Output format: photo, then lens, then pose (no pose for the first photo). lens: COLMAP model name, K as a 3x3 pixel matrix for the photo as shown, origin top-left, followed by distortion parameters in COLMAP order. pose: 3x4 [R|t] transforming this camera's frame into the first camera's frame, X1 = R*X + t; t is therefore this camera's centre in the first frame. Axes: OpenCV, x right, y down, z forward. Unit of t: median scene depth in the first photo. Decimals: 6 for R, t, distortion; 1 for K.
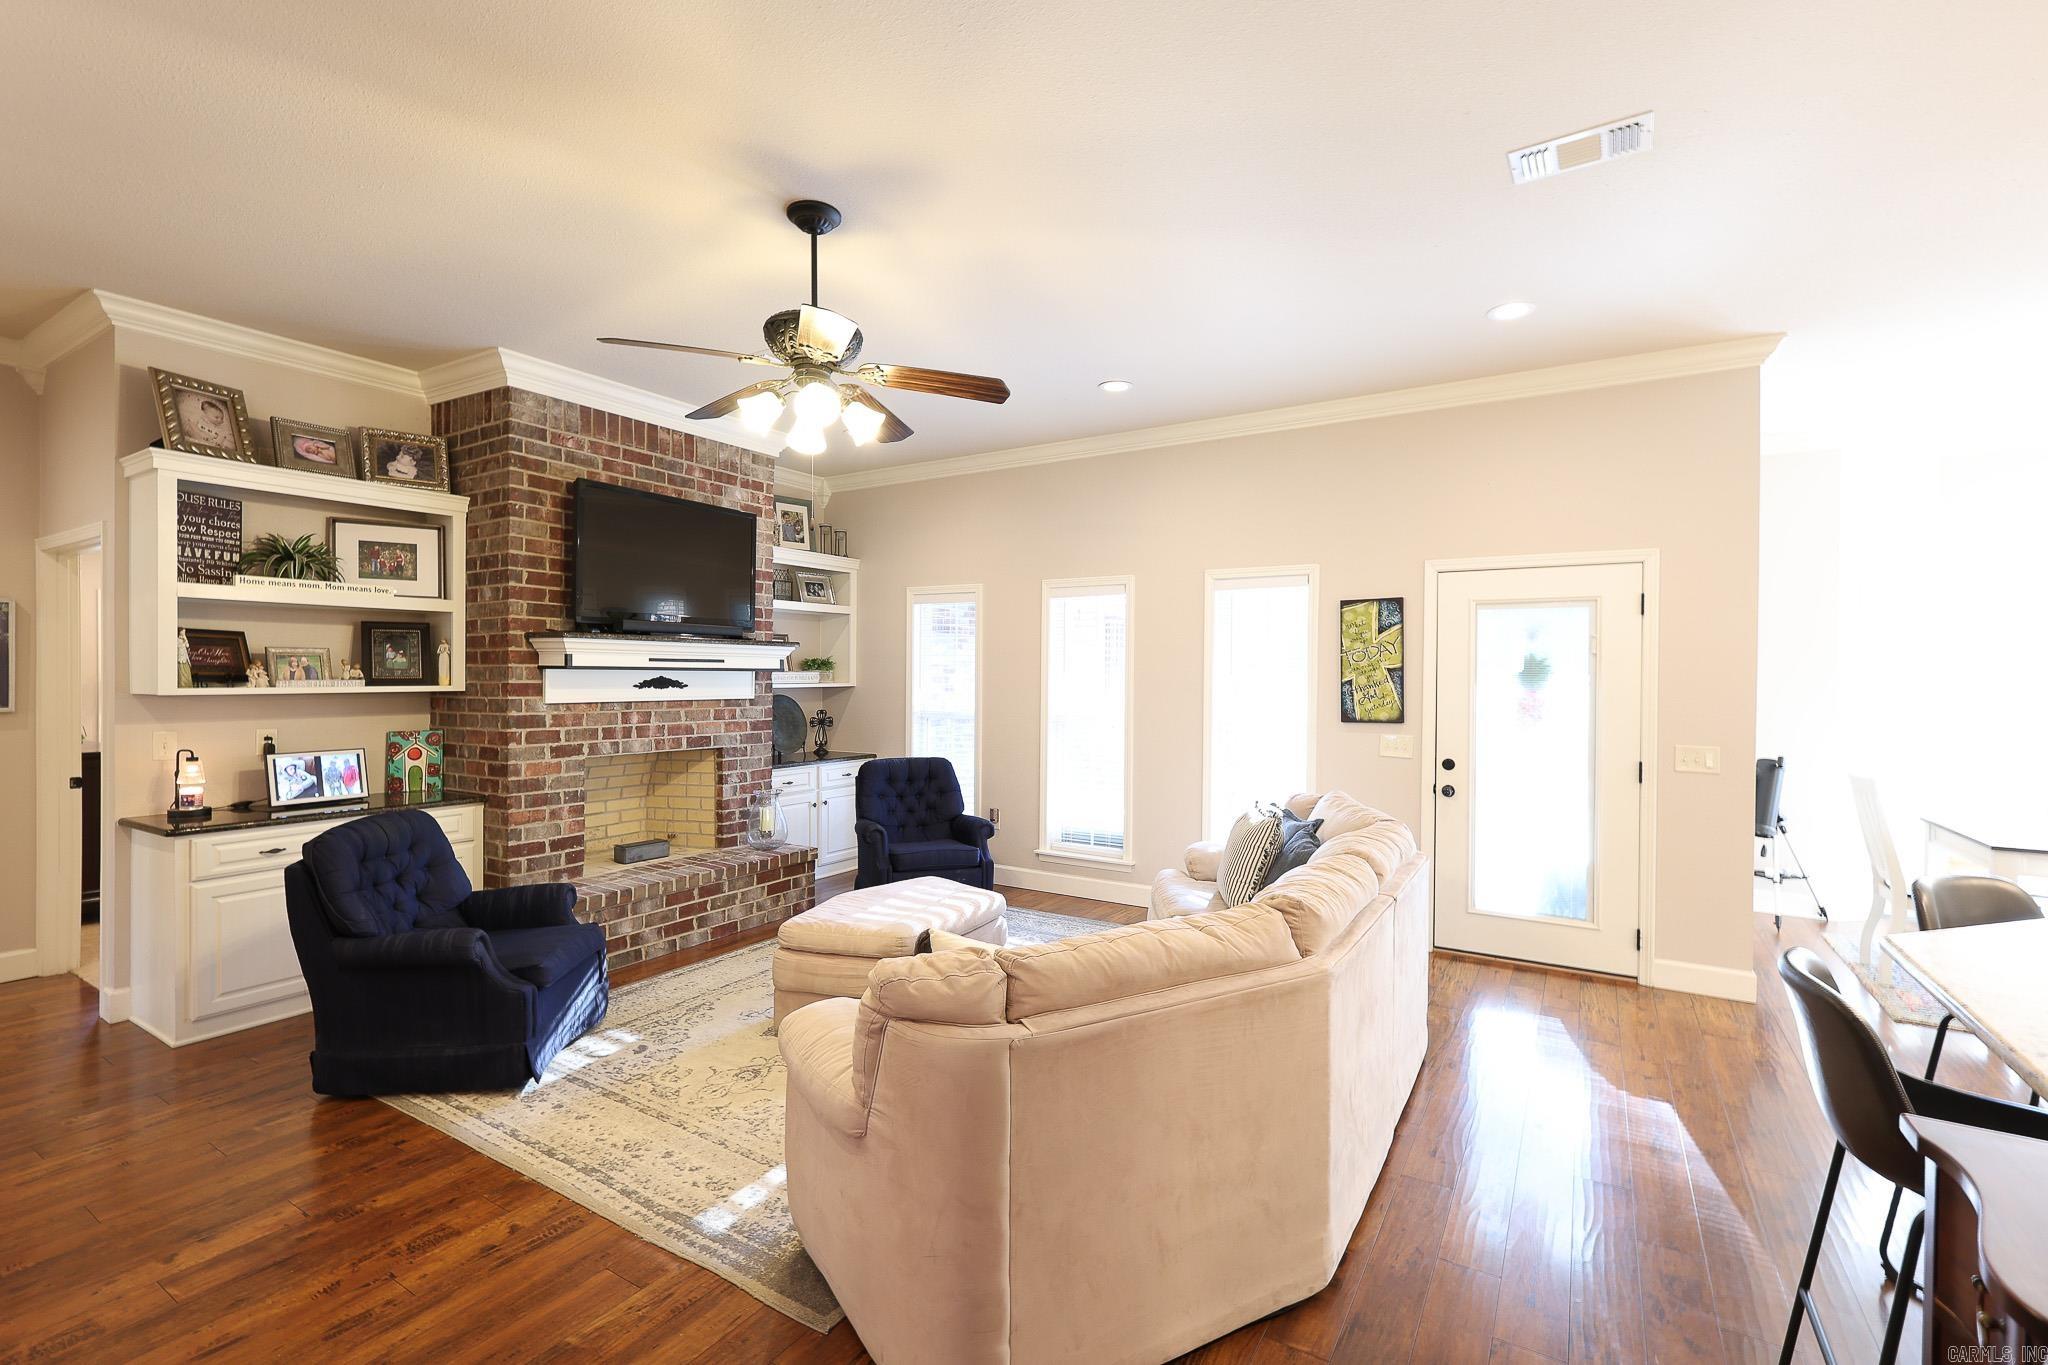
lens RADIAL K [[909.8, 0, 1025.4], [0, 909.8, 684.7], [0, 0, 1]] dist [0.012354, 0.000003]
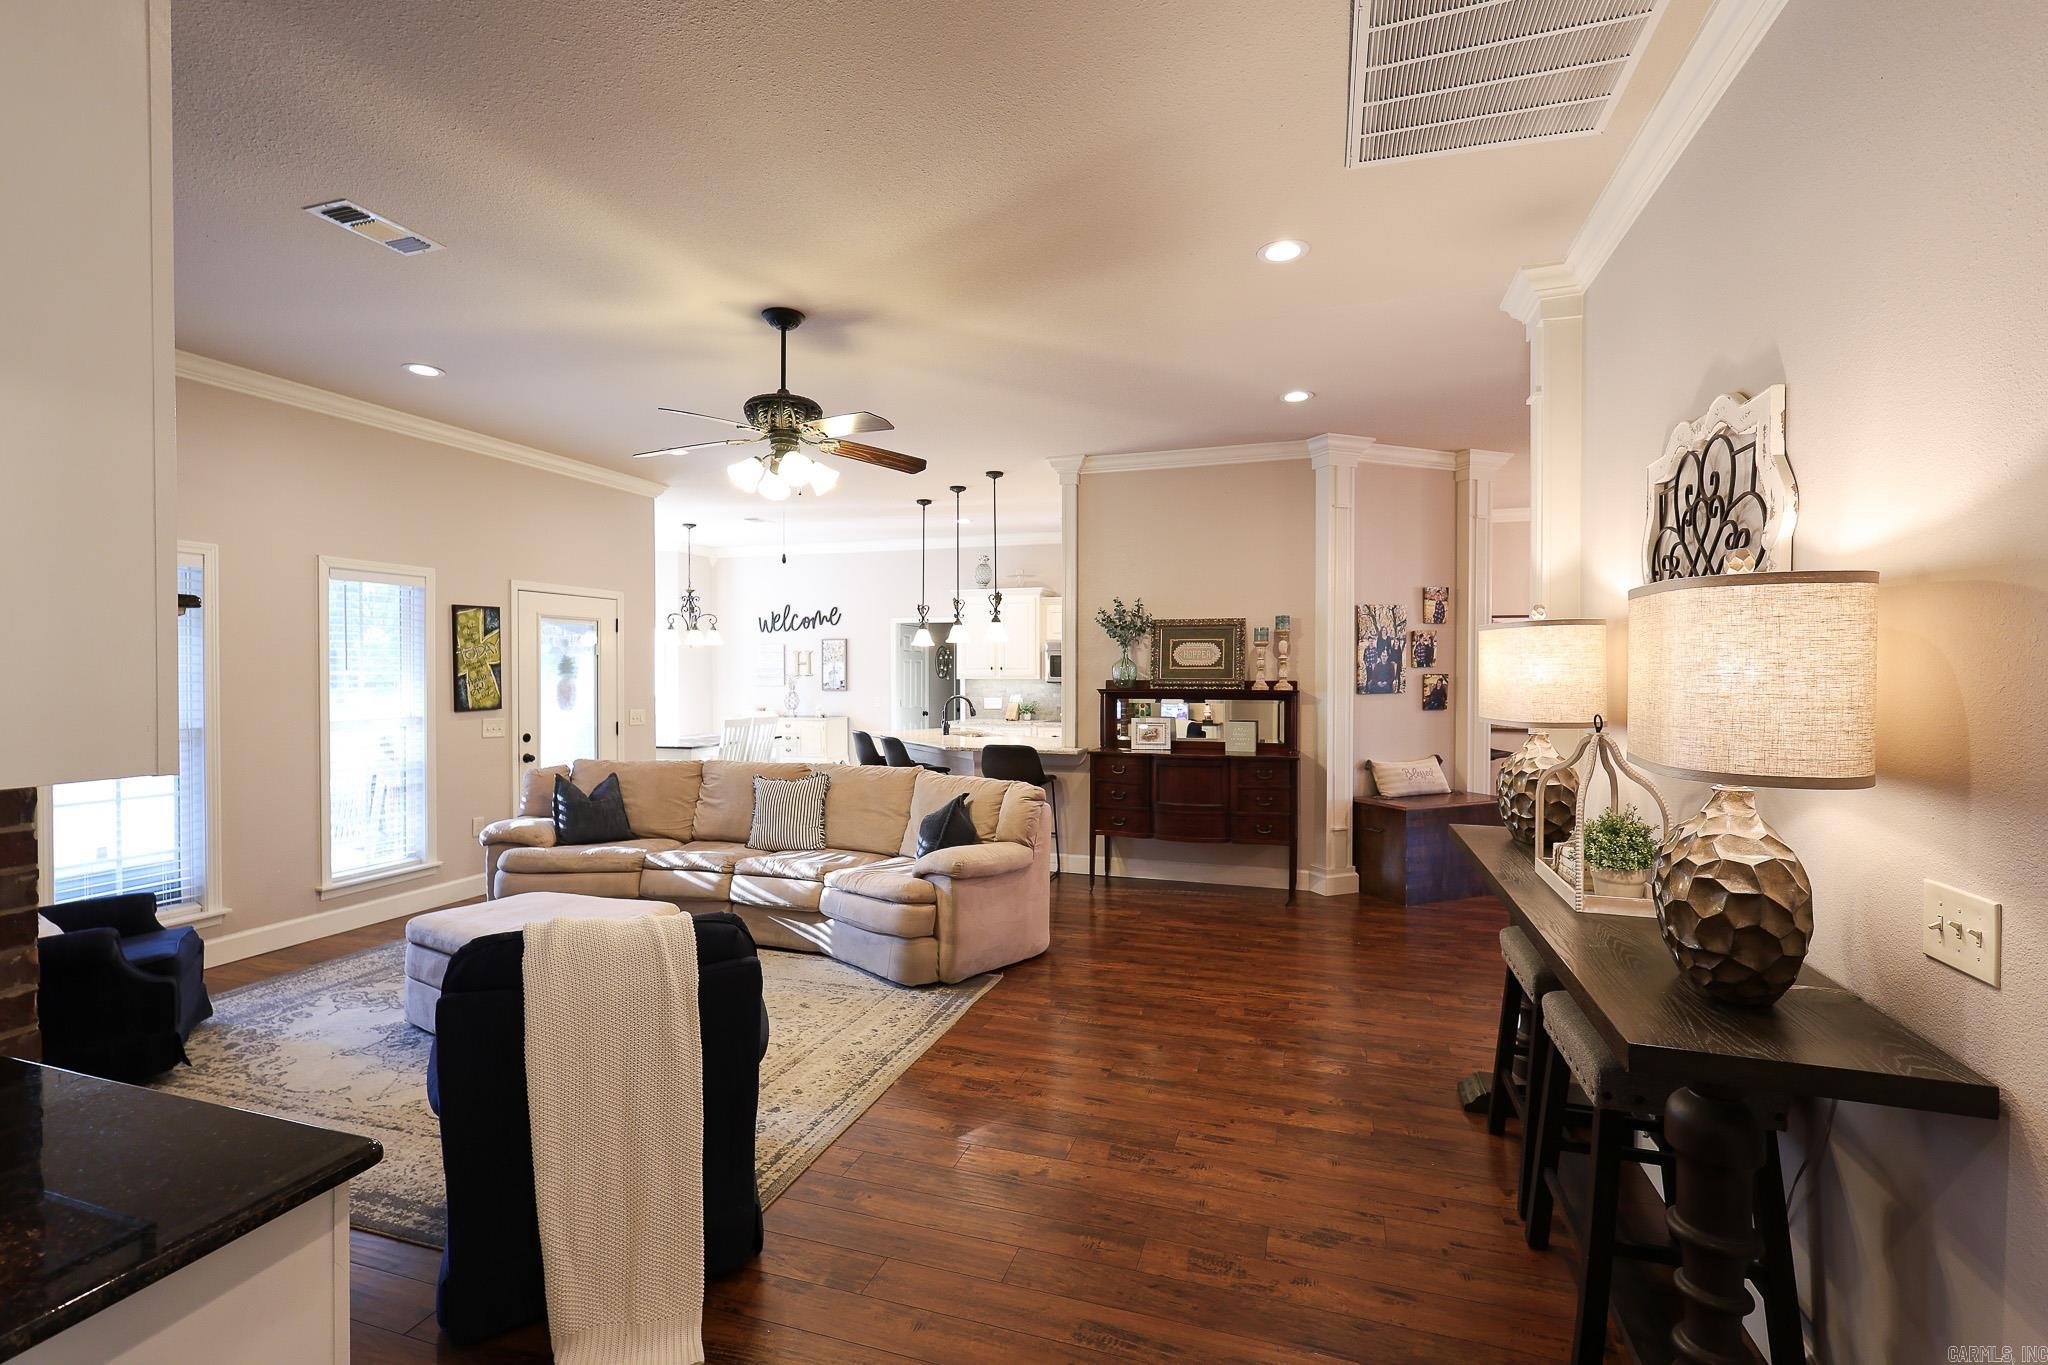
lens RADIAL K [[903.4, 0, 1024.0], [0, 903.4, 682.5], [0, 0, 1]] dist [0.000924, -0.000141]
pose [[-0.243268, -0.020974, 0.969732, -0.953036], [0.009084, 0.999673, 0.023900, -0.016403], [-0.969917, 0.014623, -0.242998, 0.606885]]
